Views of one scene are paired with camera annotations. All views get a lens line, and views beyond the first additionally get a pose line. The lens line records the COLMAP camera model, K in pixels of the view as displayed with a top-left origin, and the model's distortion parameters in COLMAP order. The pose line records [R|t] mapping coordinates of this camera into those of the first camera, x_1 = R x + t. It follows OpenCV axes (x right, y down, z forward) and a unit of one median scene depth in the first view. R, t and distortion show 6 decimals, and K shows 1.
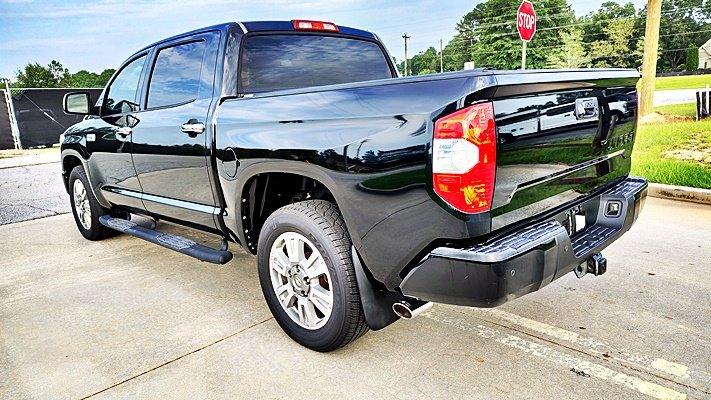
lens RADIAL K [[516.3, 0, 356.8], [0, 516.3, 198.8], [0, 0, 1]] dist [0.010046, -0.008499]
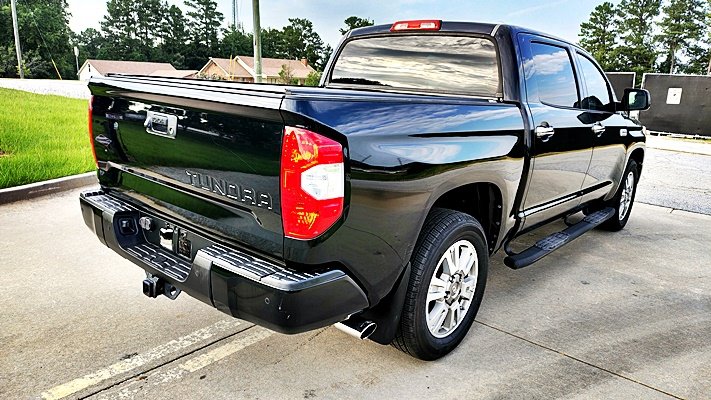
lens RADIAL K [[516.3, 0, 365.0], [0, 516.3, 199.7], [0, 0, 1]] dist [0.010046, -0.008499]
pose [[0.035325, 0.283946, -0.958189, 1.150771], [-0.244760, 0.932046, 0.267175, -0.319433], [0.968940, 0.225089, 0.102423, 1.061220]]
